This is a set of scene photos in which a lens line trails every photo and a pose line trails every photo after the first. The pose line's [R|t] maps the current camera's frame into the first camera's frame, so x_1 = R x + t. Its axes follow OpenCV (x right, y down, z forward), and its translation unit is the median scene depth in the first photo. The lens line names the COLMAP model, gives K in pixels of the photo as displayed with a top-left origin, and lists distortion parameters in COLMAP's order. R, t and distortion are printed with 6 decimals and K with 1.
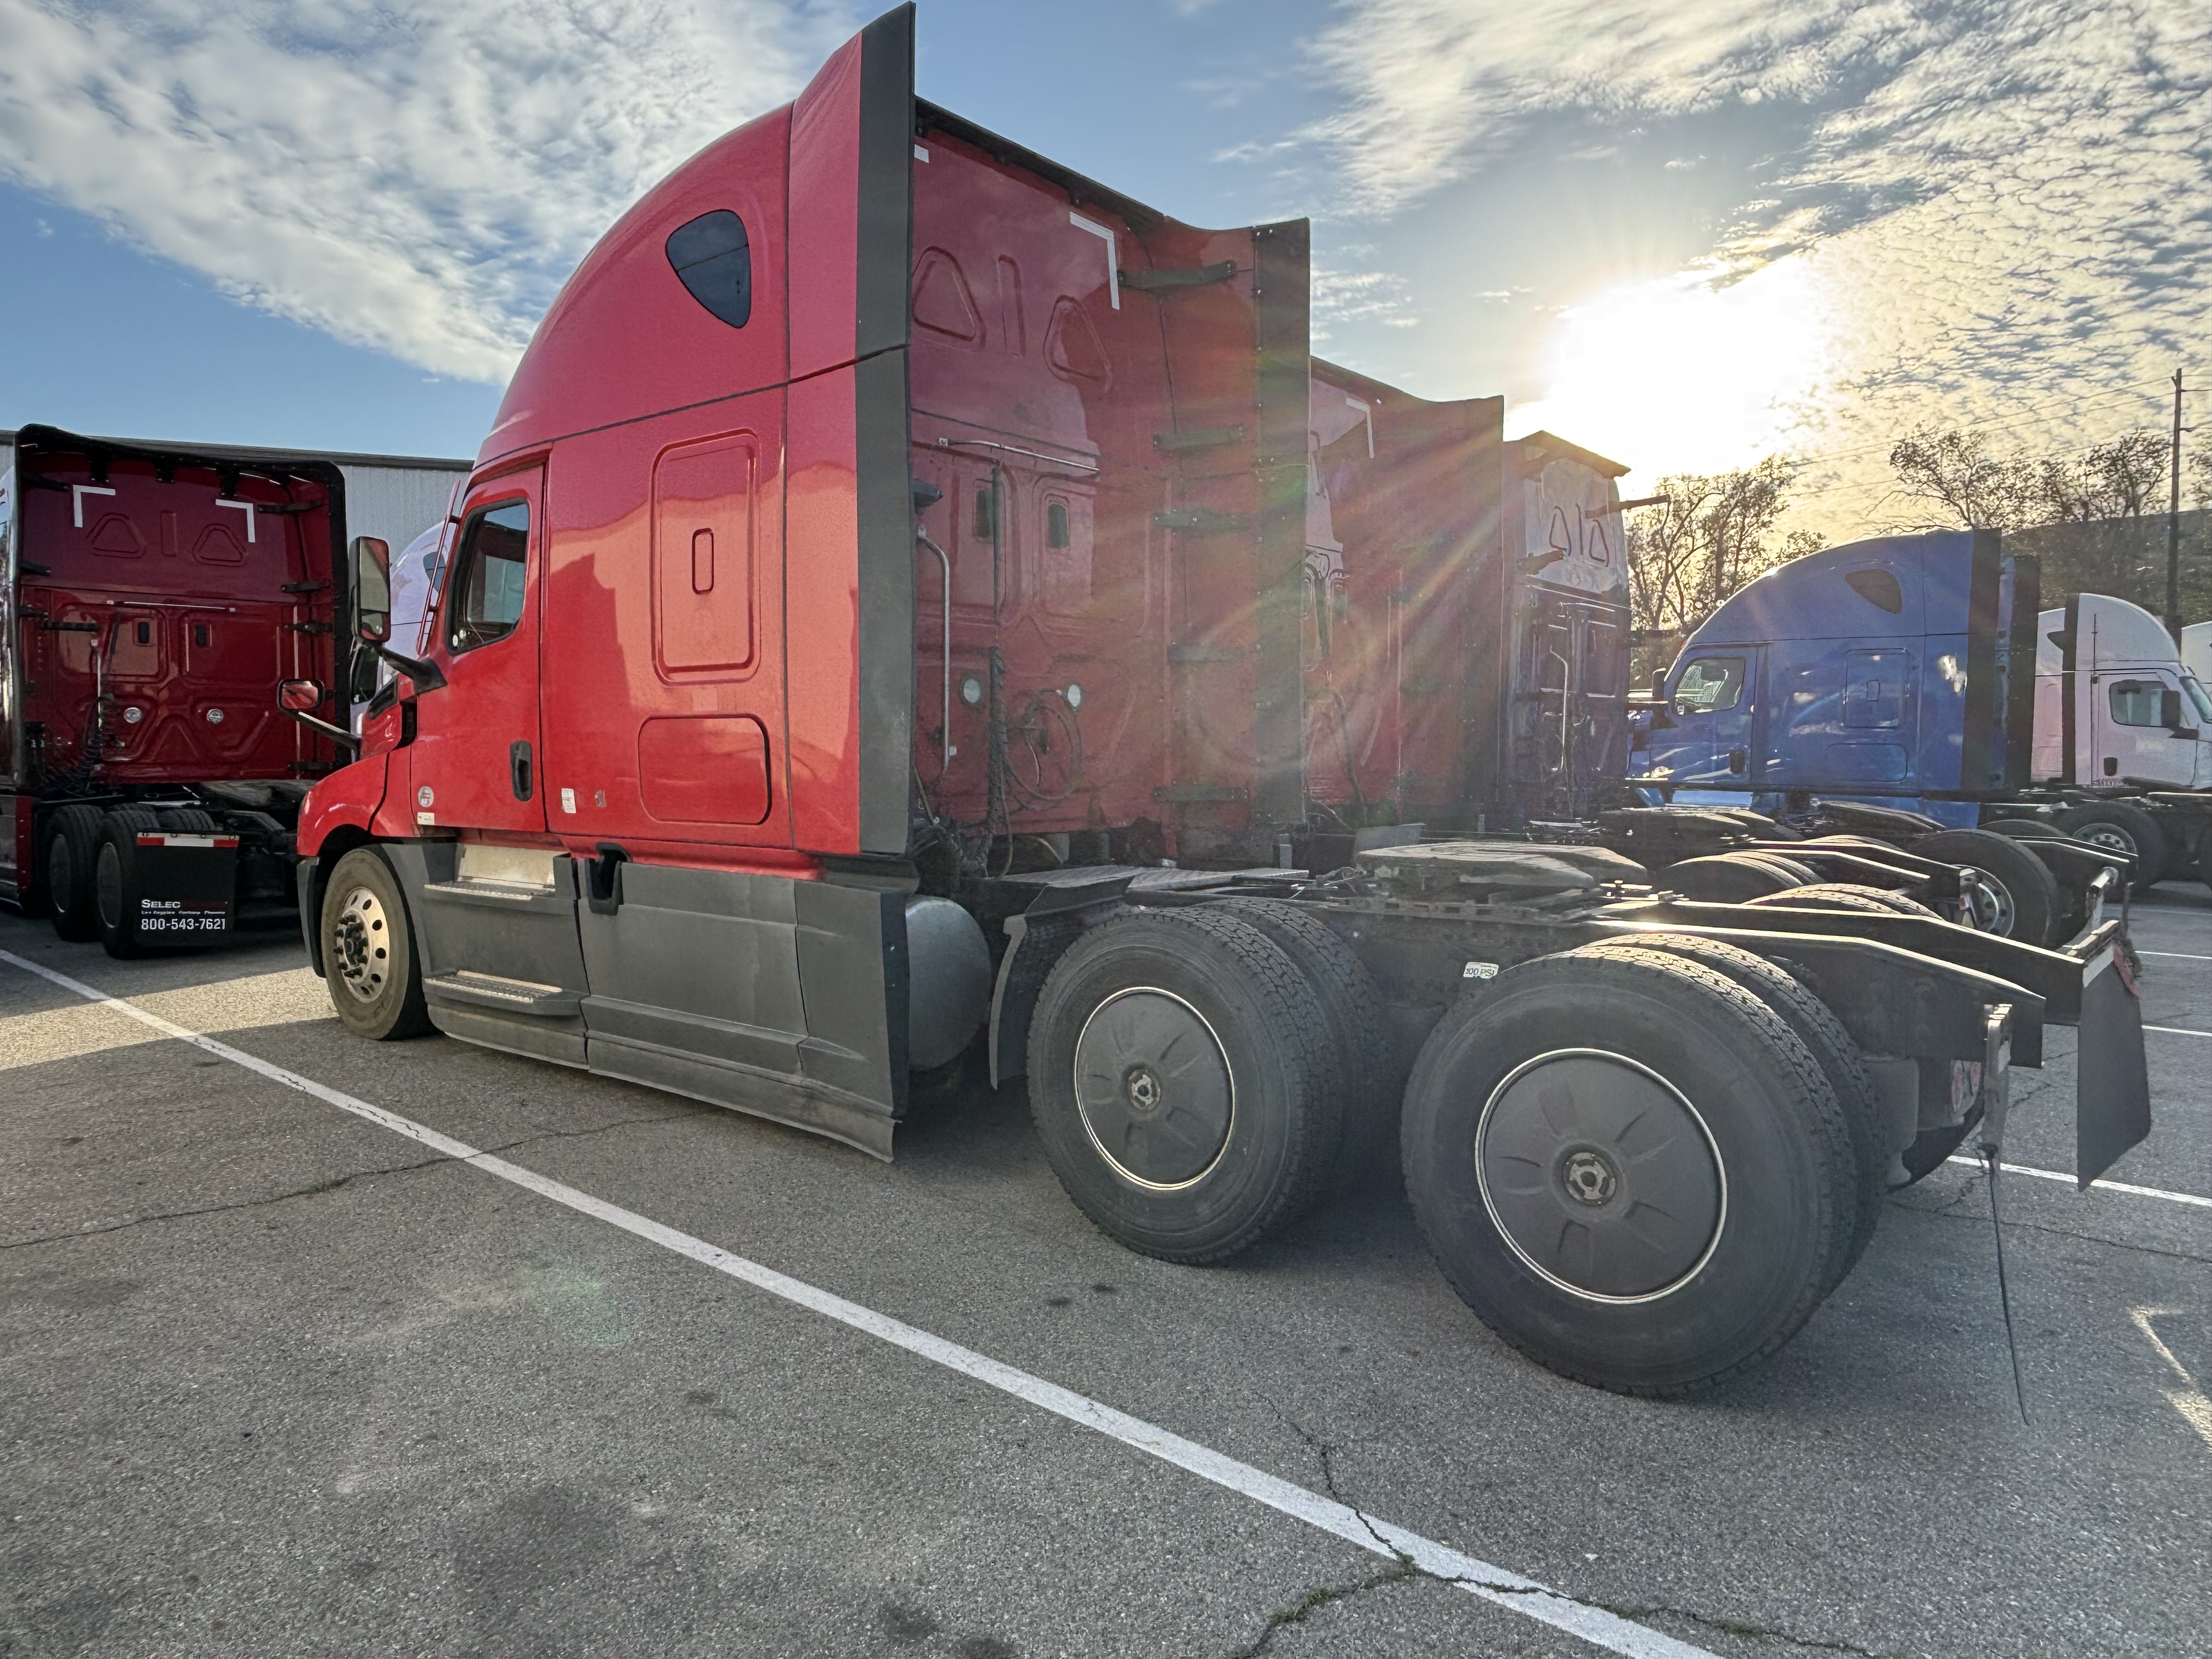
lens RADIAL K [[1469.6, 0, 1095.8], [0, 1469.6, 817.9], [0, 0, 1]] dist [0.033472, -0.038241]
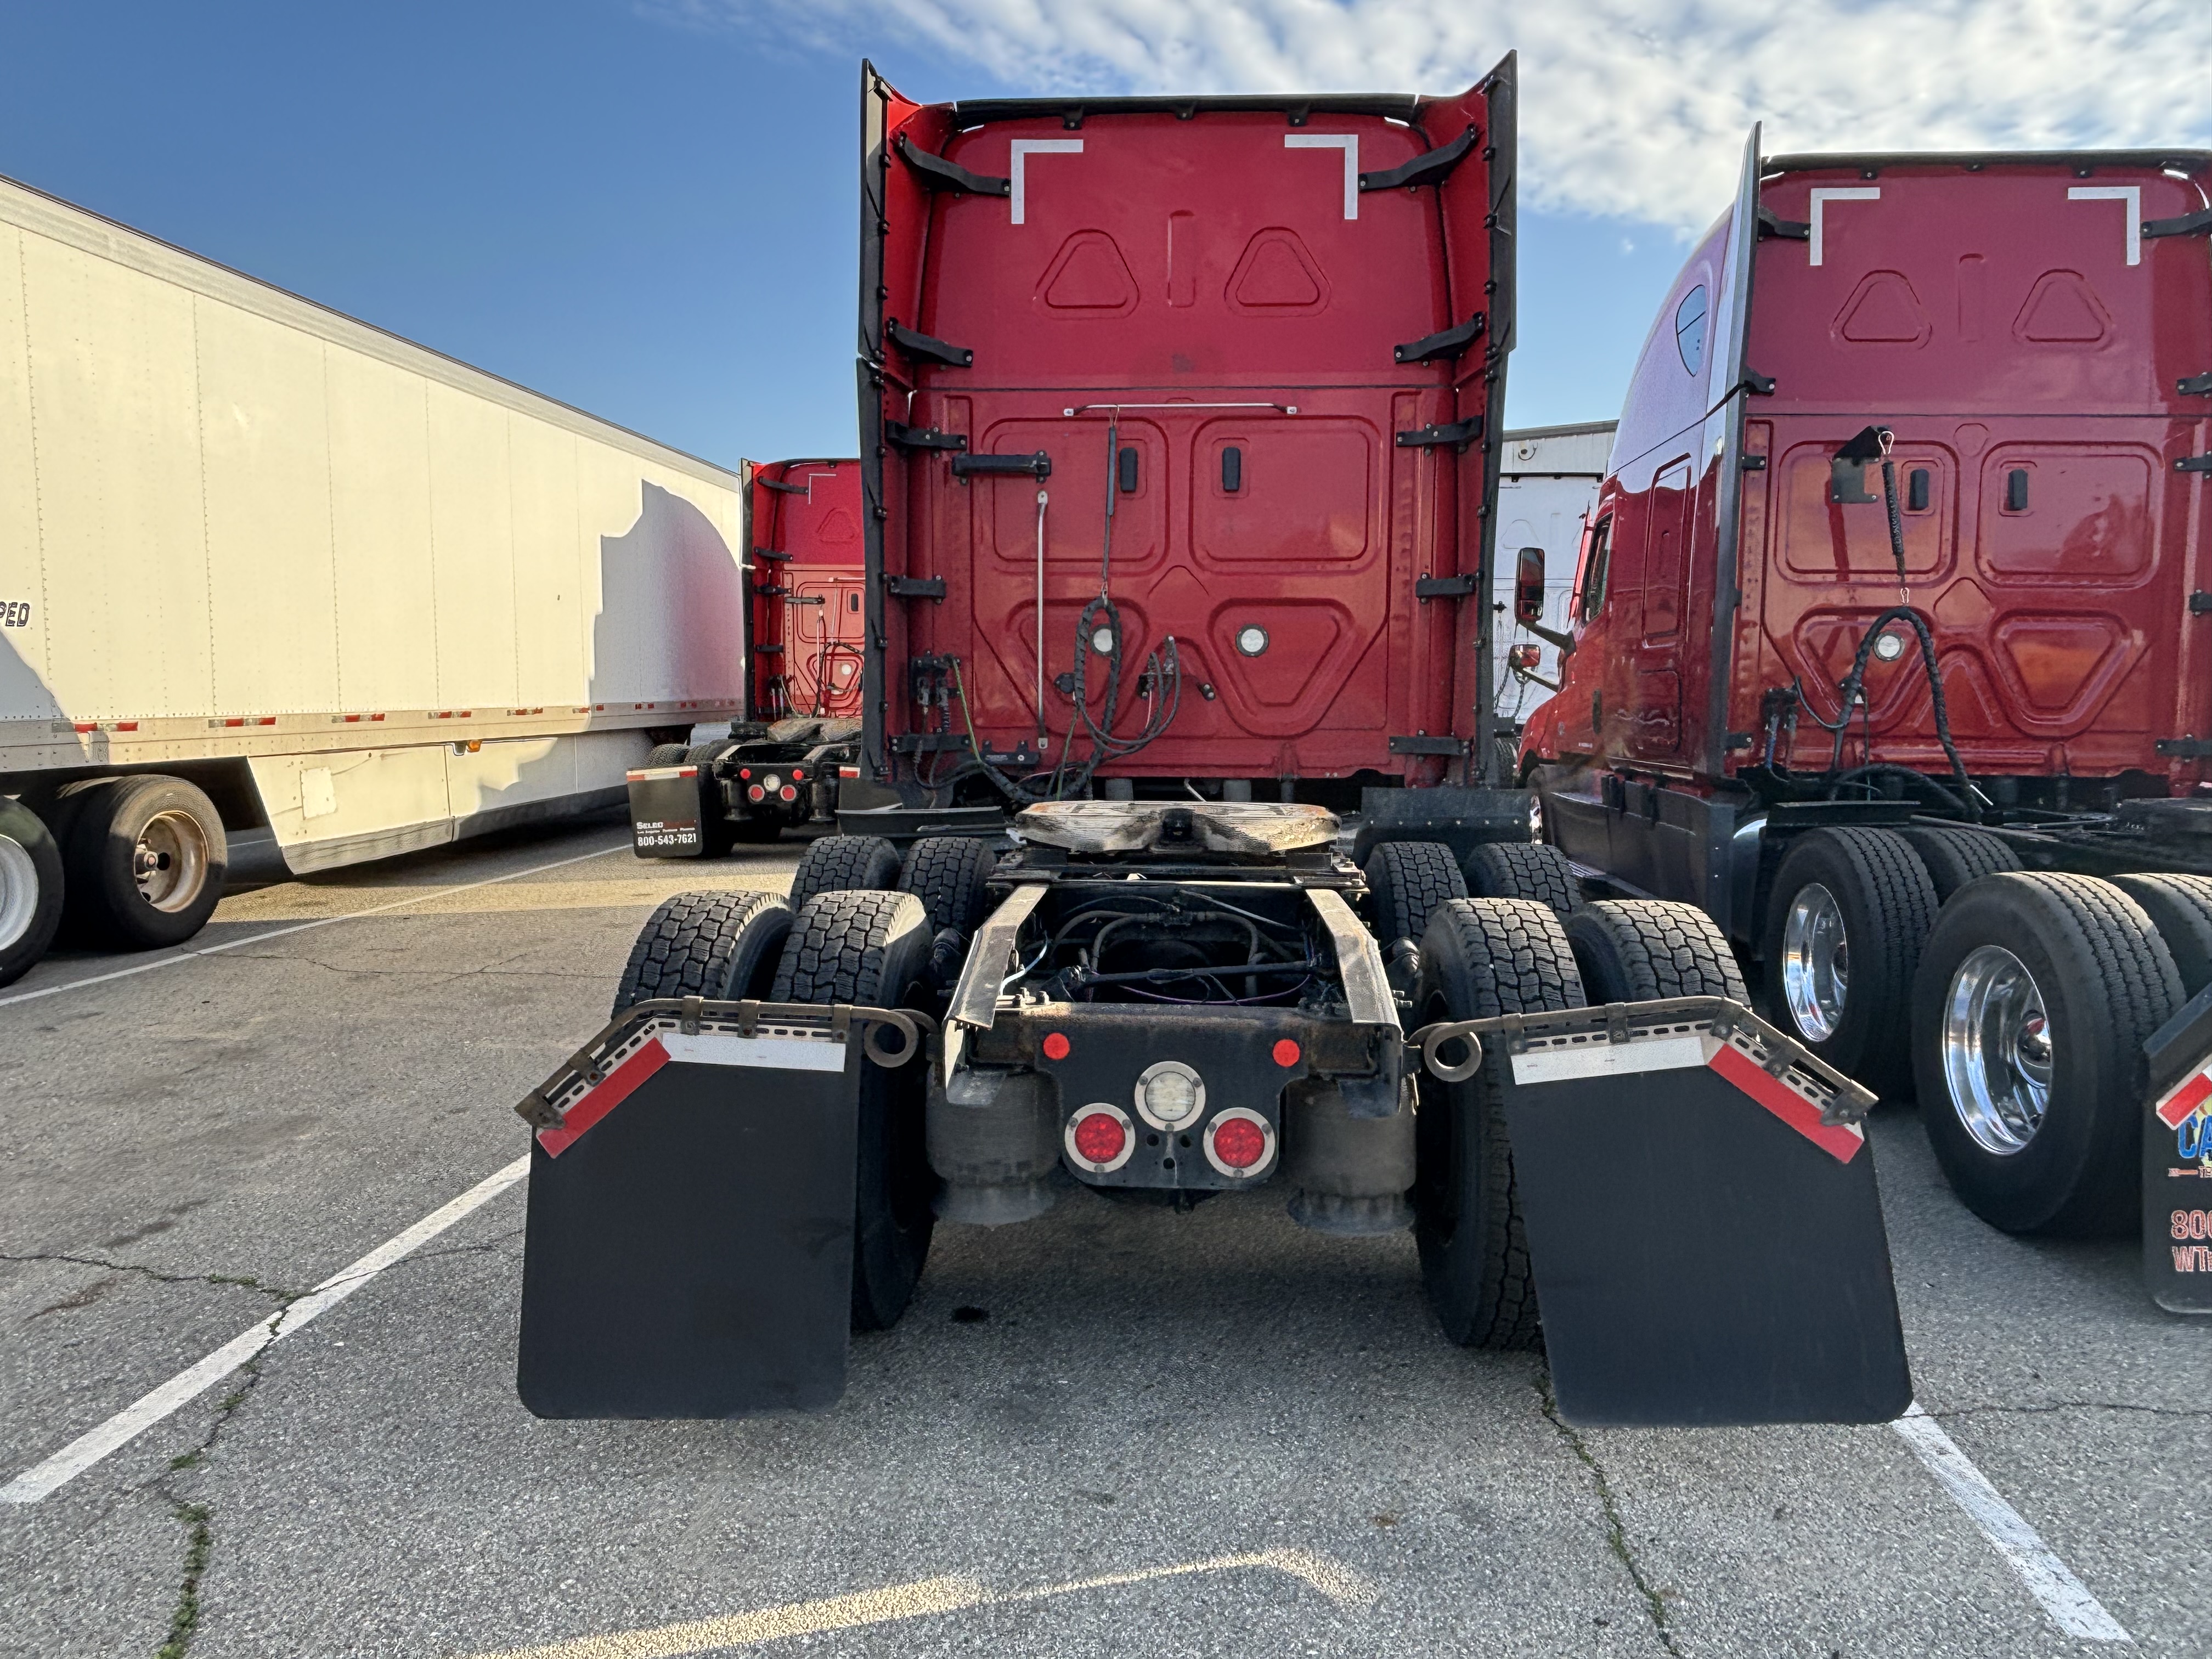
lens RADIAL K [[1469.6, 0, 1095.8], [0, 1469.6, 817.9], [0, 0, 1]] dist [0.033472, -0.038241]
pose [[0.580886, 0.068754, -0.811076, 1.014851], [-0.046174, 0.997605, 0.051496, -0.015920], [0.812674, 0.007537, 0.582670, 0.484085]]
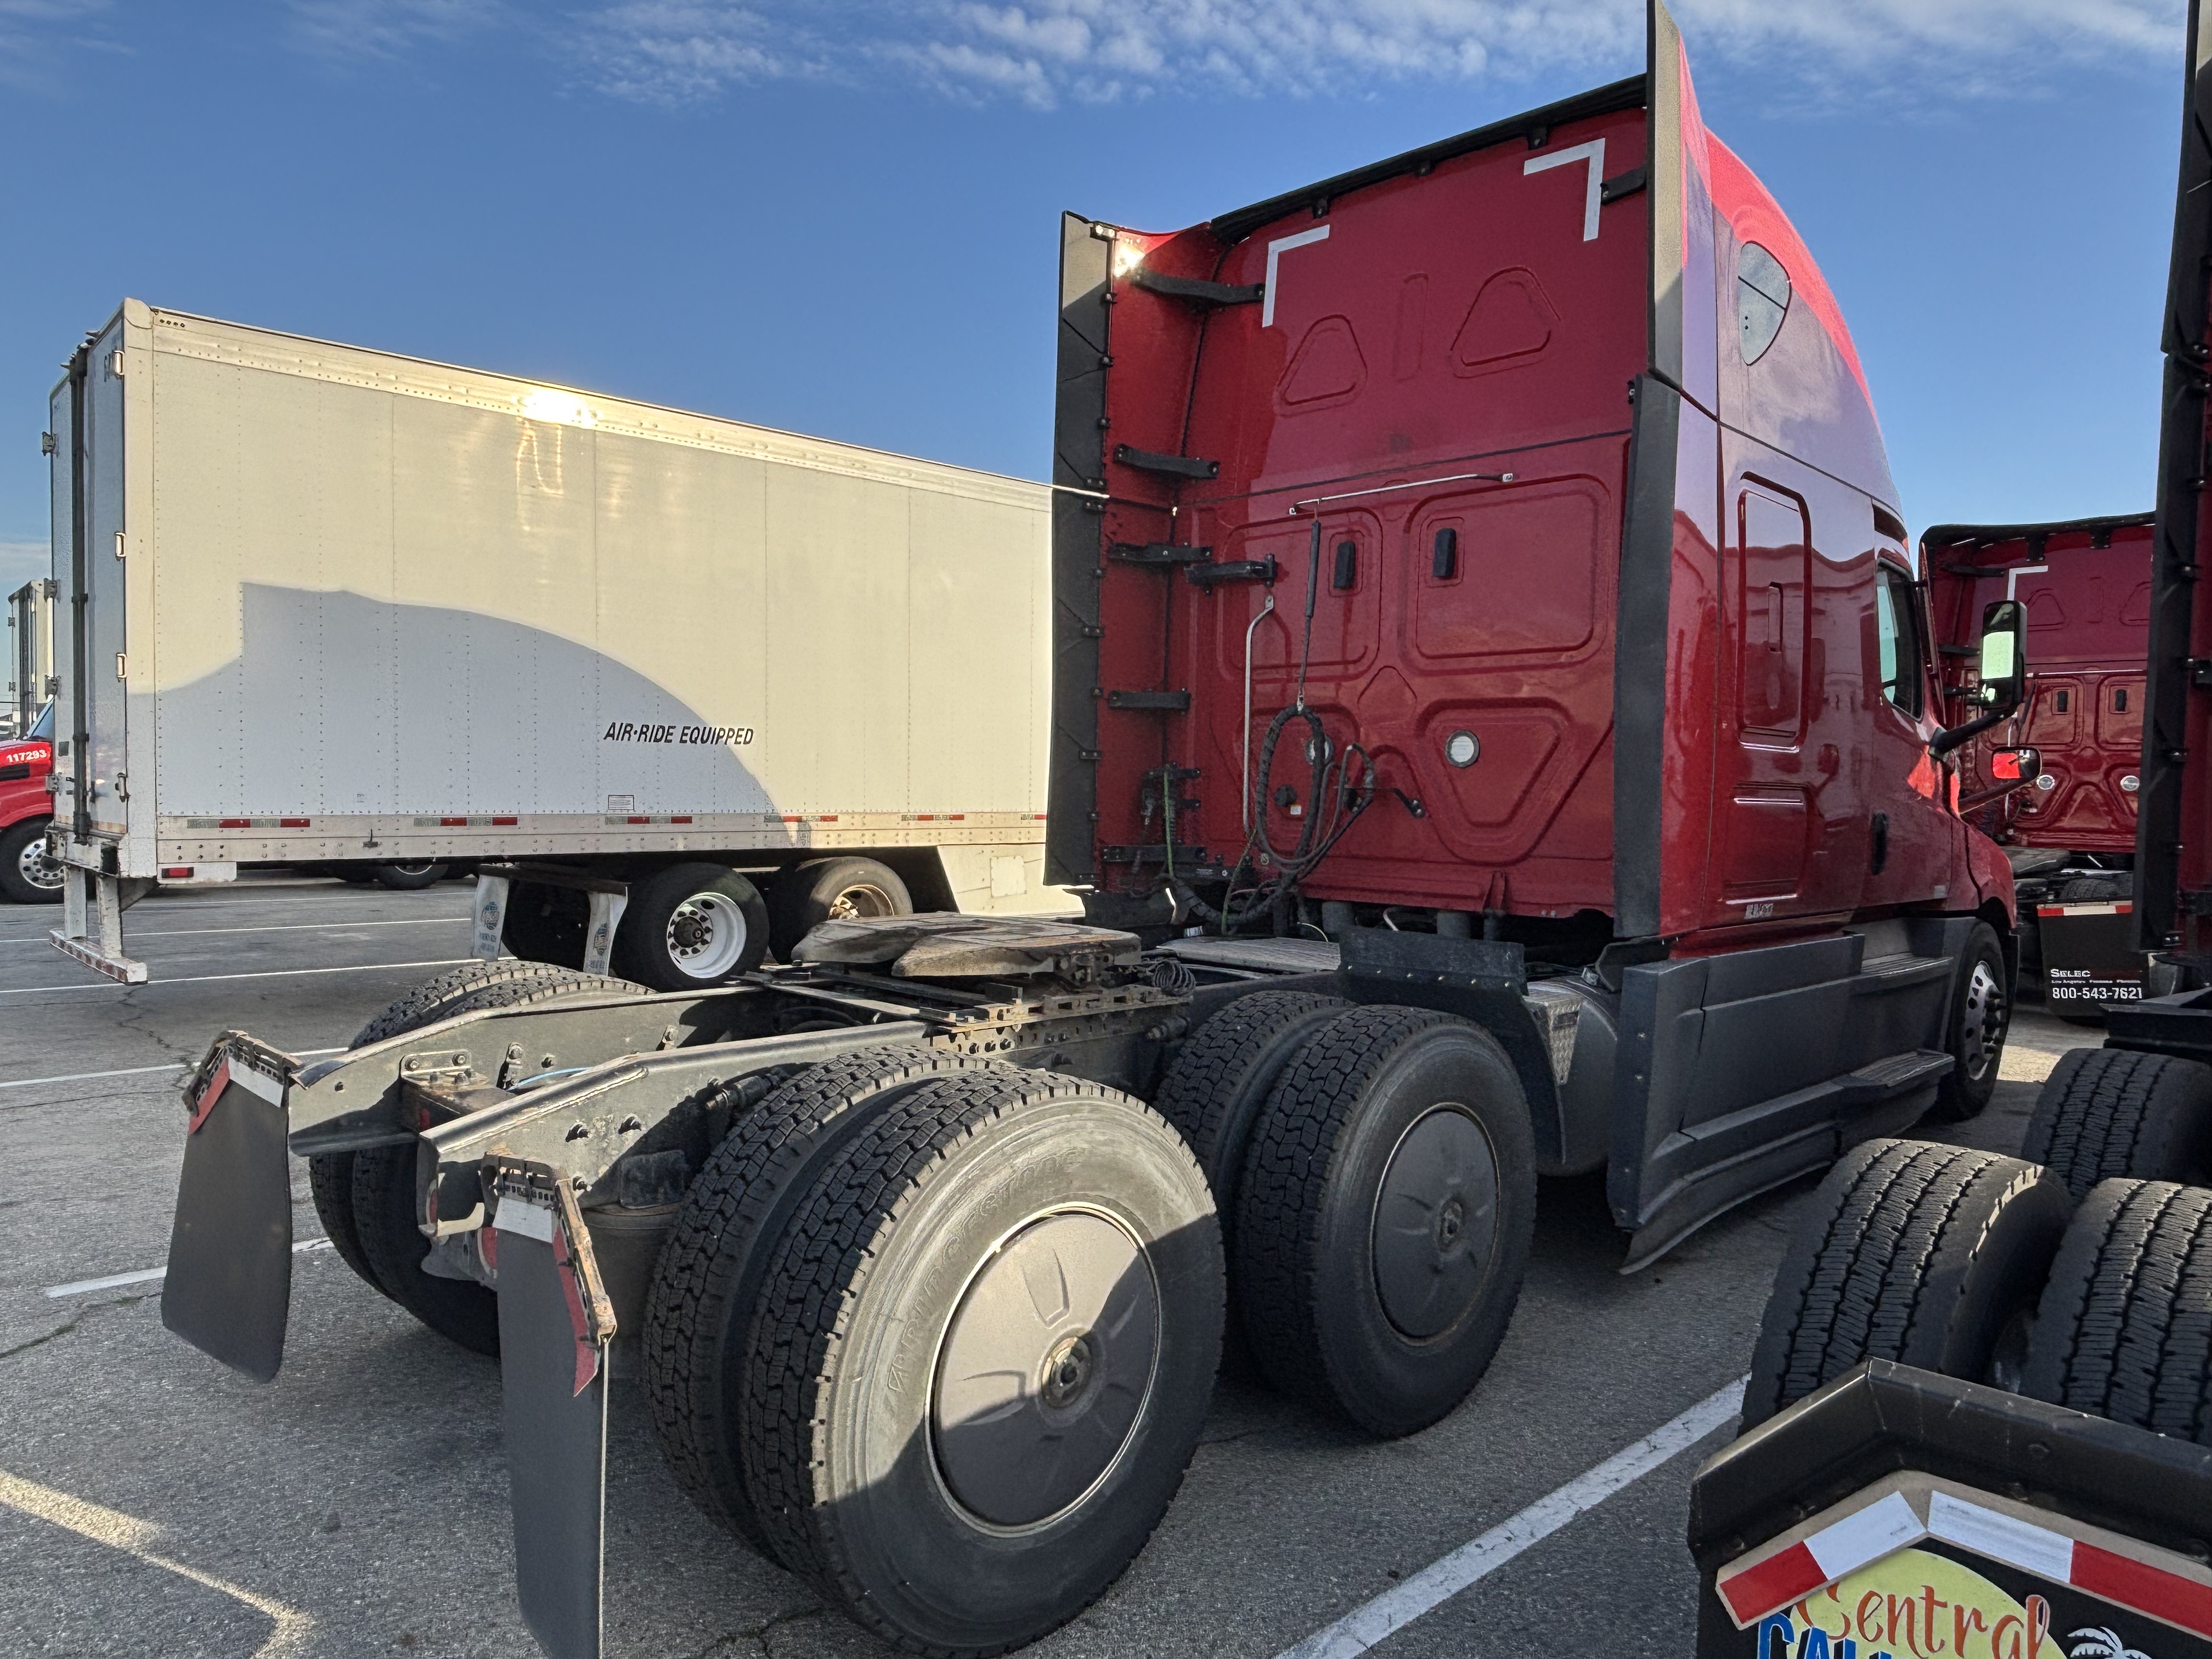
lens RADIAL K [[1469.6, 0, 1095.8], [0, 1469.6, 817.9], [0, 0, 1]] dist [0.033472, -0.038241]
pose [[-0.112347, 0.019173, -0.993484, 1.172105], [-0.069735, 0.997197, 0.027130, -0.073862], [0.991219, 0.072328, -0.110695, 1.242241]]
